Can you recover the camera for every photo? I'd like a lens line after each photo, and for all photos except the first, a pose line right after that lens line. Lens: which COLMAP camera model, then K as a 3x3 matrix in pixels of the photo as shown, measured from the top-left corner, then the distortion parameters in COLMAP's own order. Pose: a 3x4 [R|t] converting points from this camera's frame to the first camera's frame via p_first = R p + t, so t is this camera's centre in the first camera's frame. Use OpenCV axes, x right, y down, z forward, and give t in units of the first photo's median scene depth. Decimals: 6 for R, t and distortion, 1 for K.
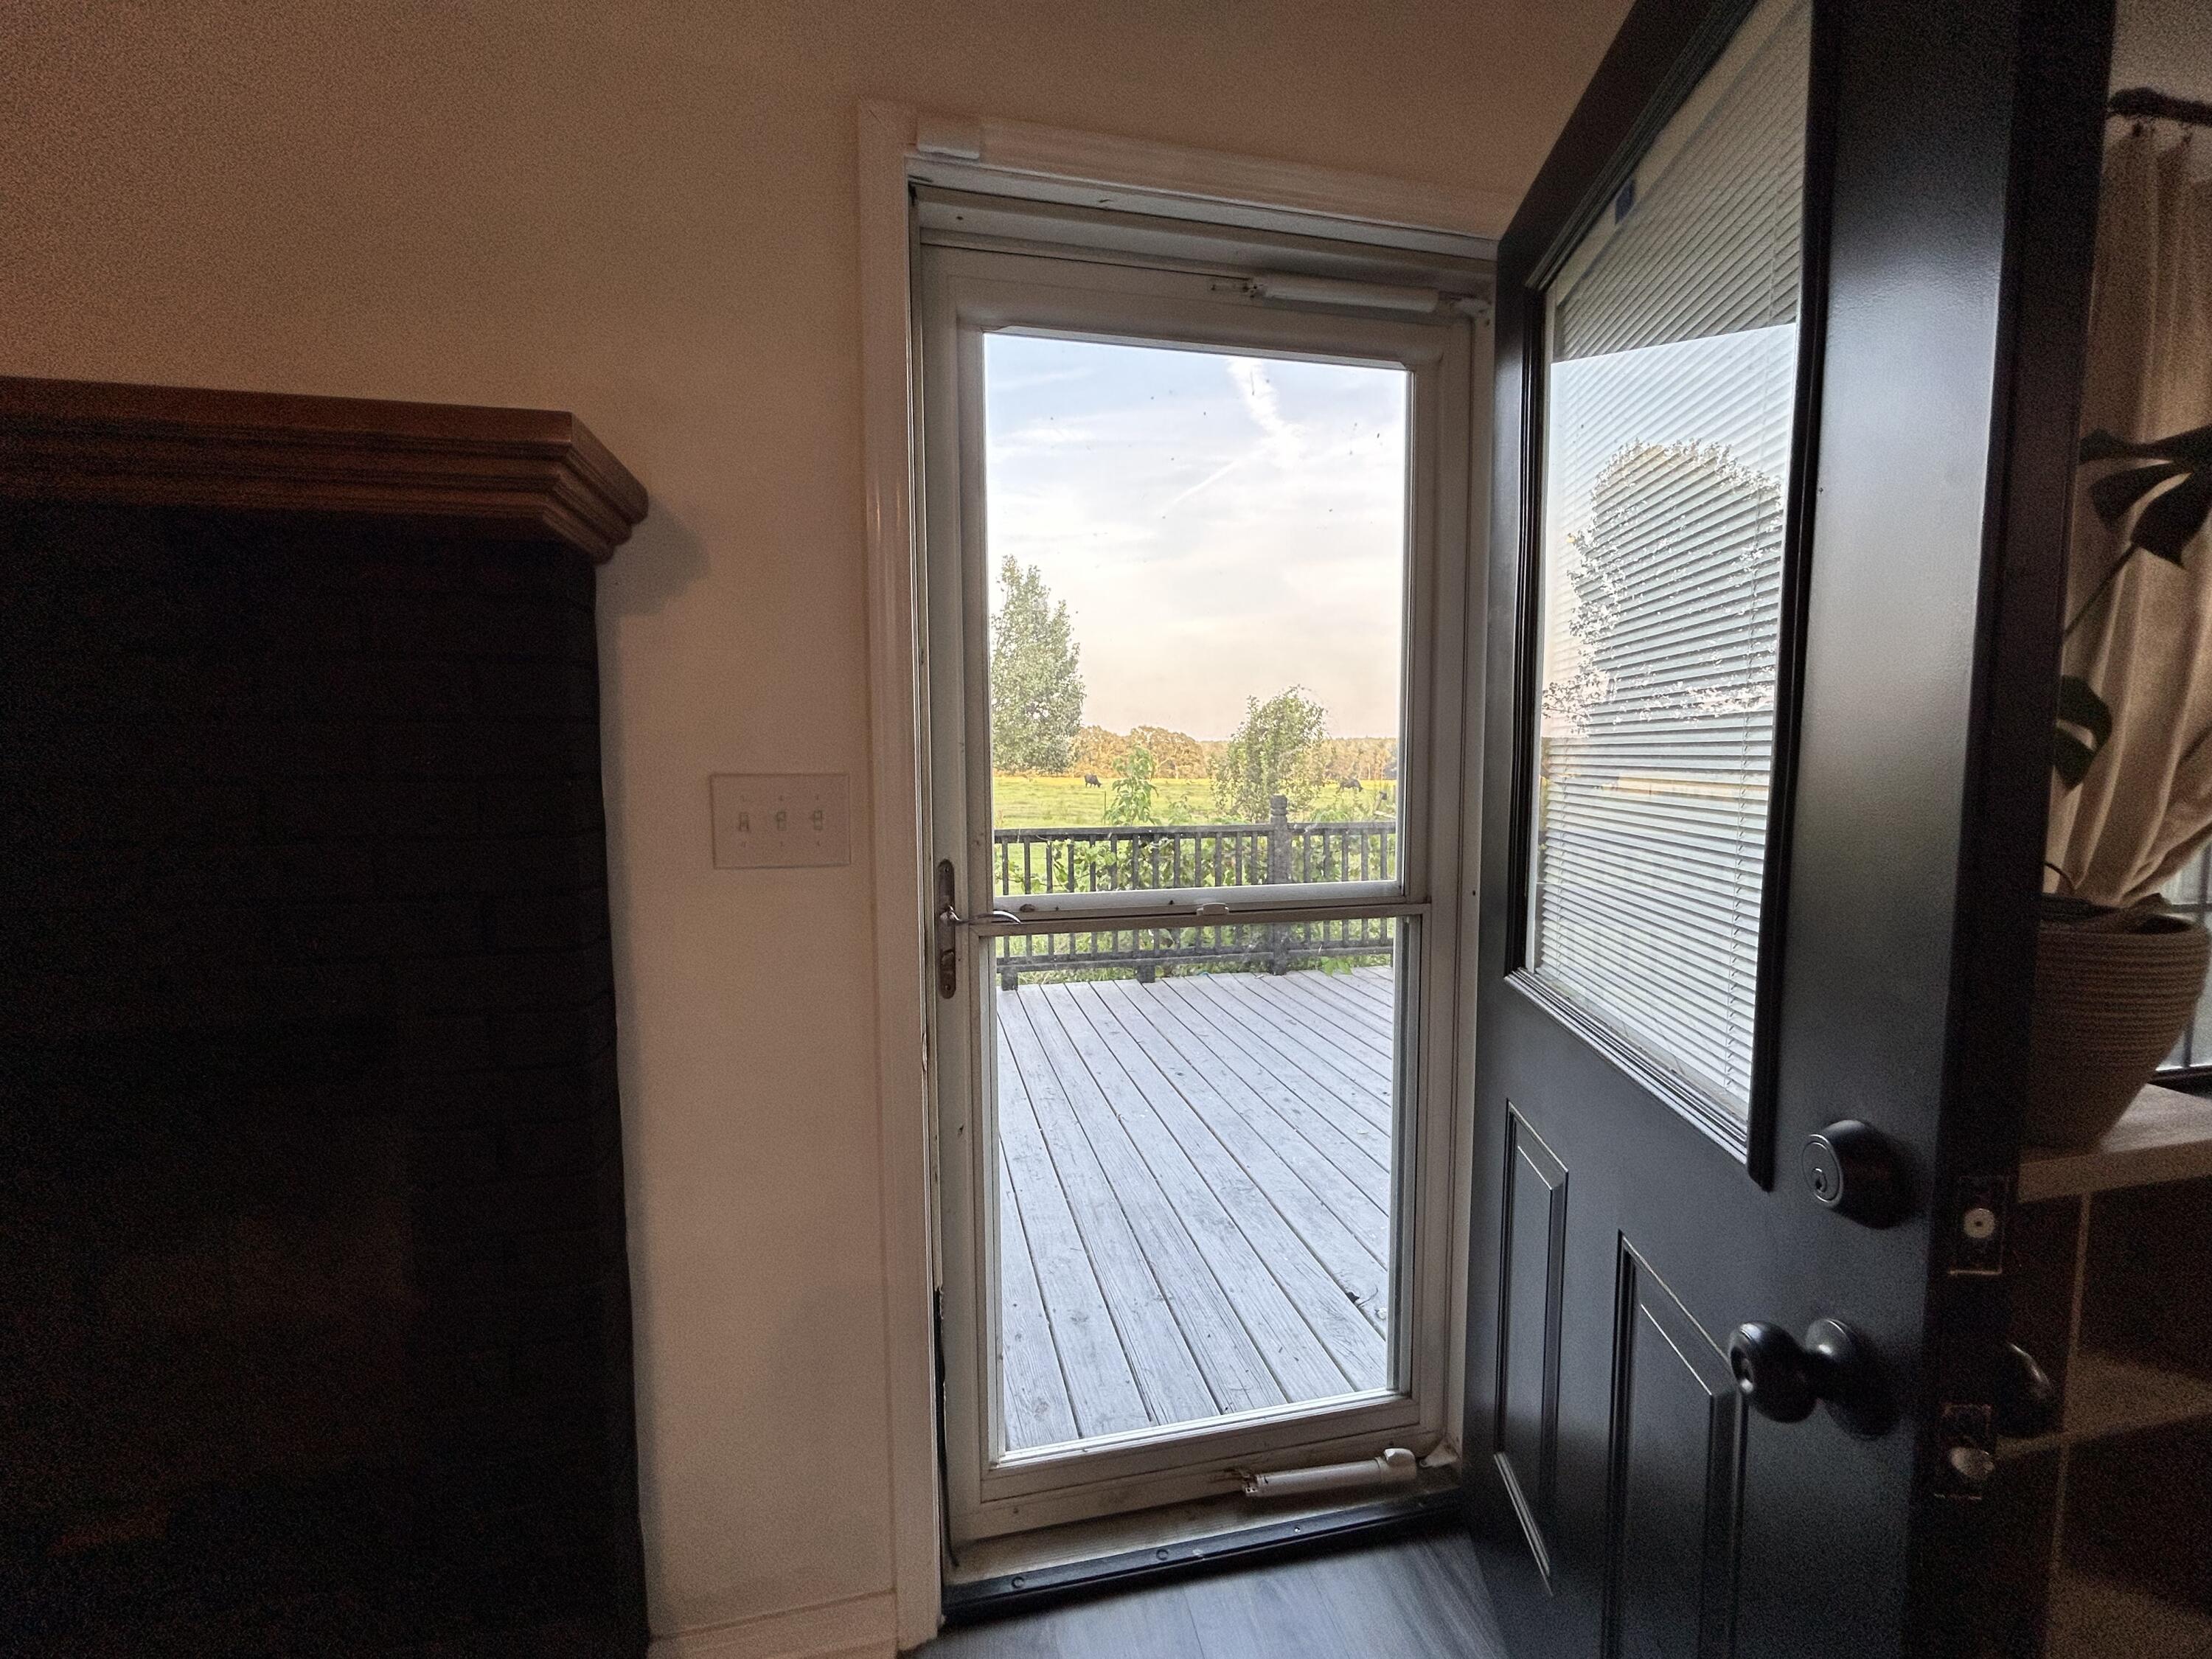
lens RADIAL K [[895.9, 0, 1106.0], [0, 895.9, 827.1], [0, 0, 1]] dist [-0.000619, 0.001383]
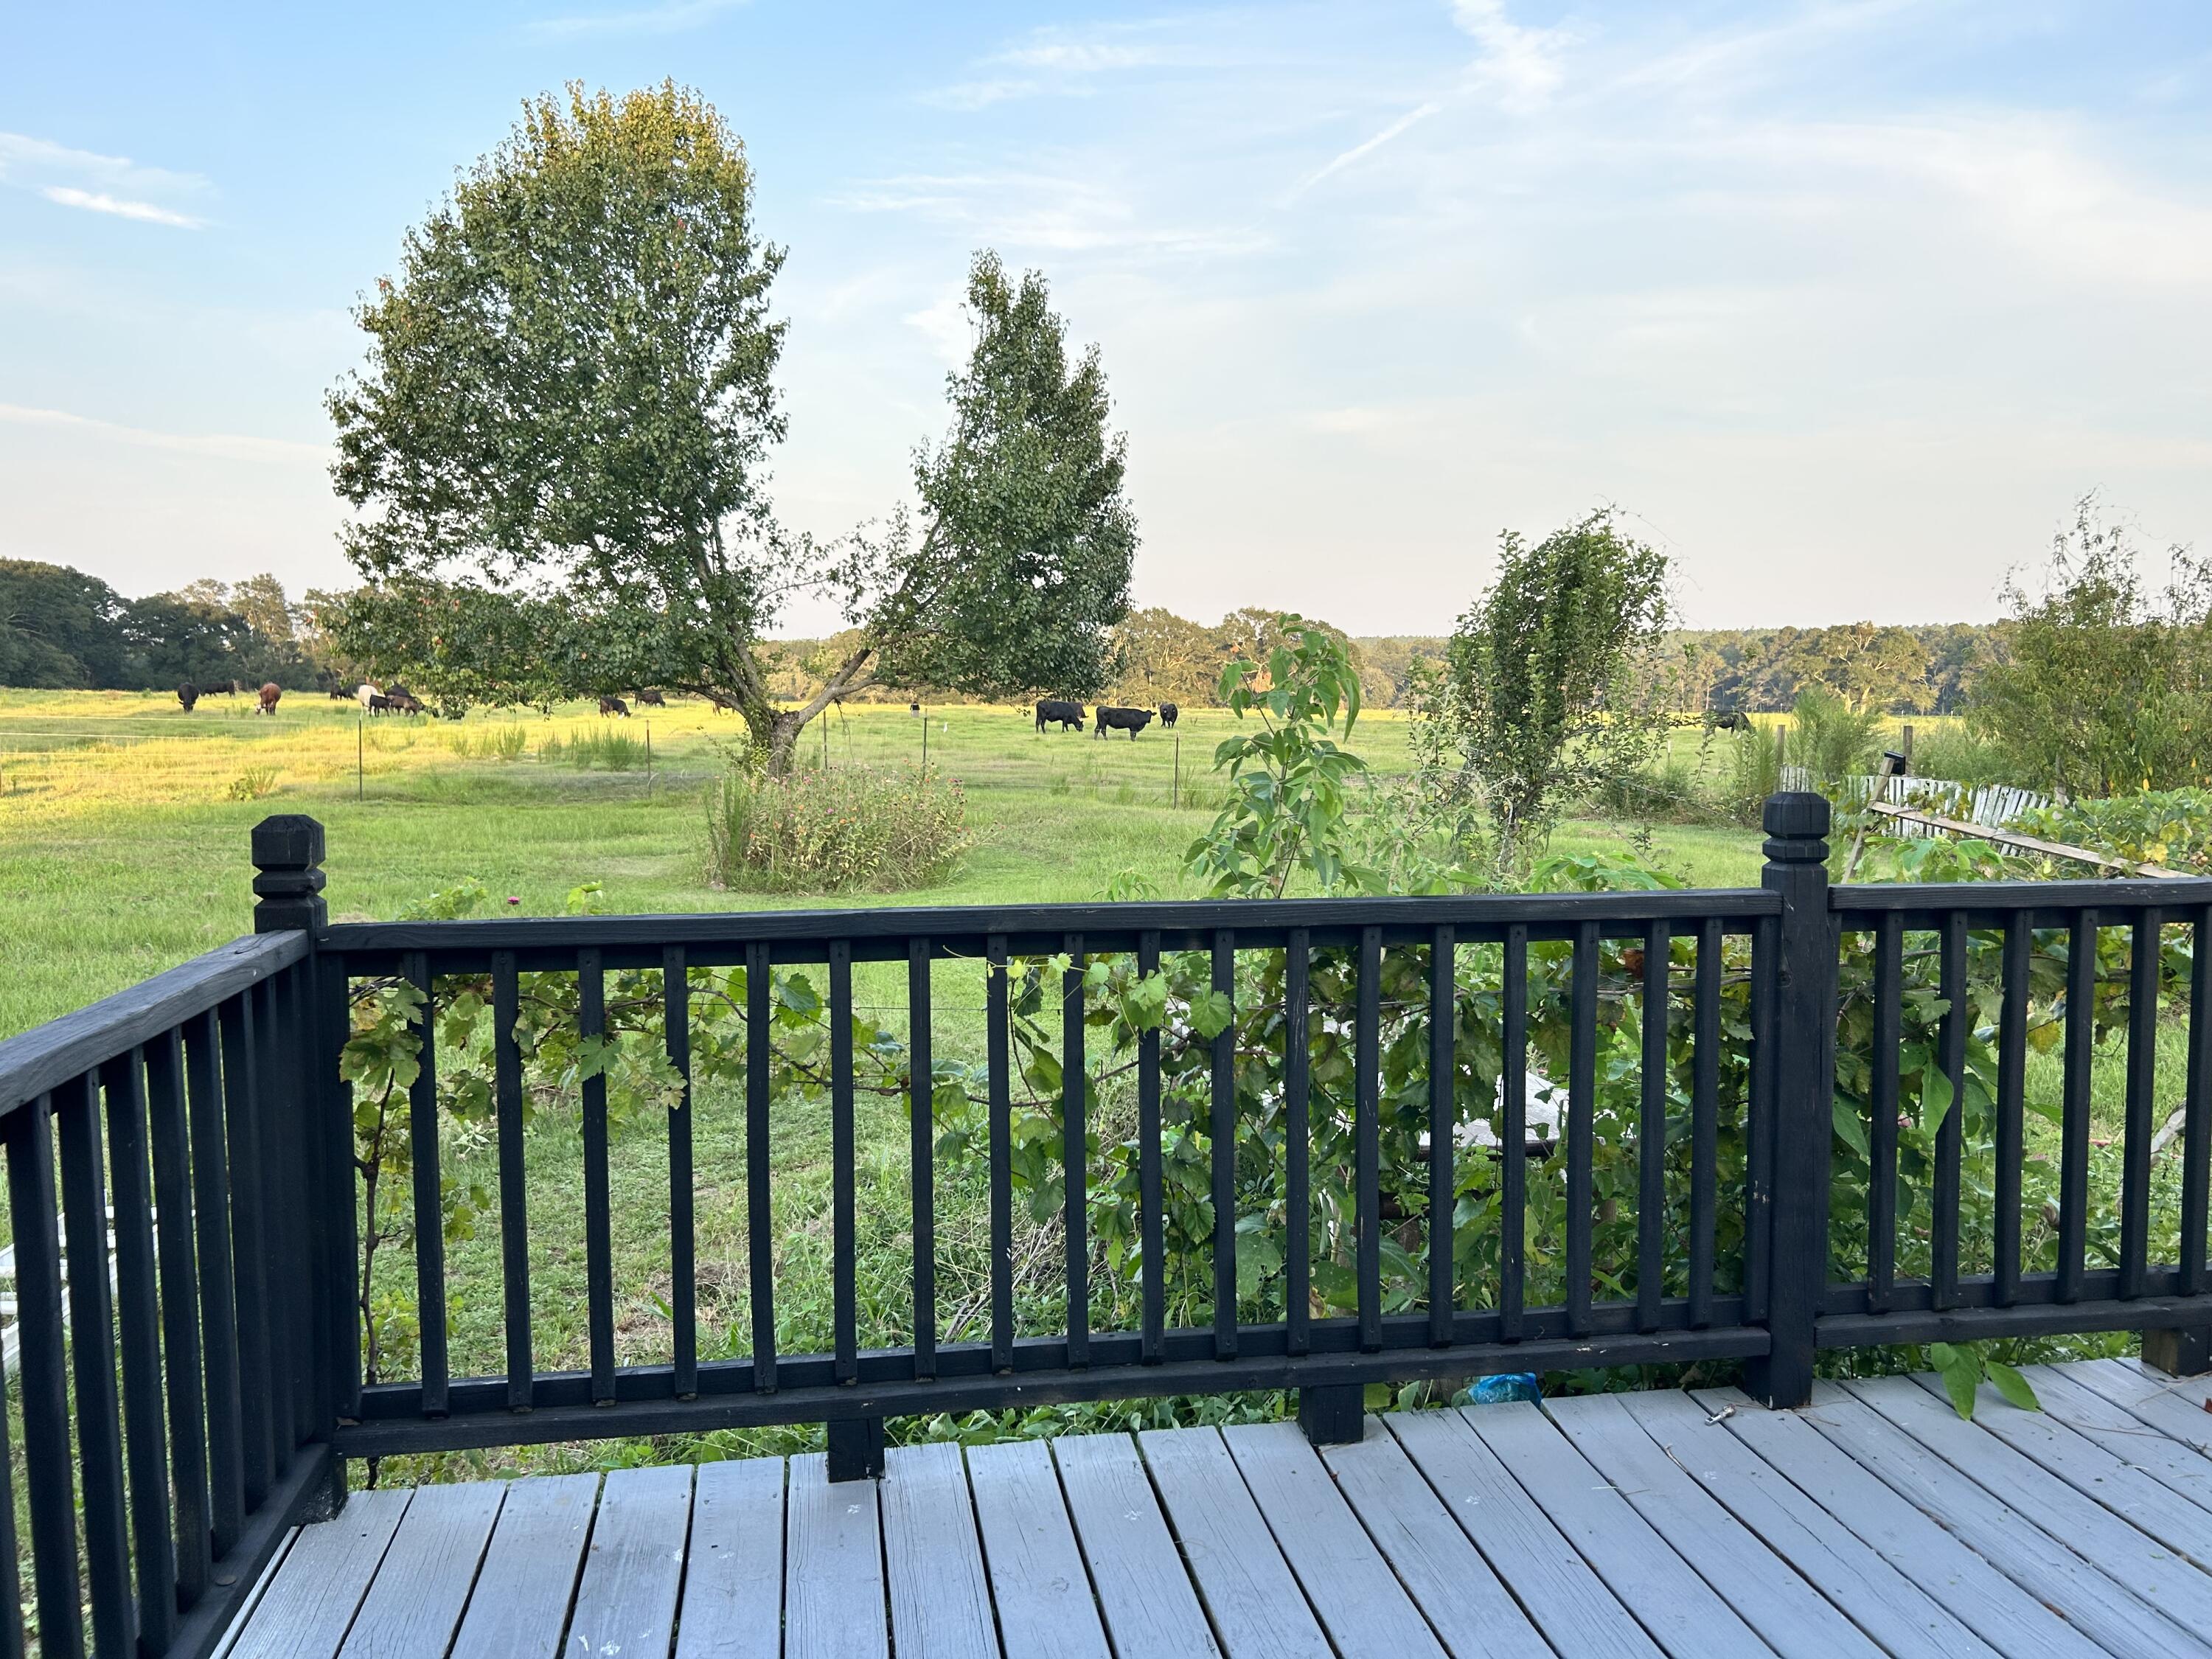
lens RADIAL K [[1670.7, 0, 1108.6], [0, 1670.7, 833.8], [0, 0, 1]] dist [0.050380, -0.050907]
pose [[0.999154, 0.006839, -0.040546, -0.006174], [-0.005973, 0.999752, 0.021452, -0.032152], [0.040683, -0.021191, 0.998947, 0.442782]]
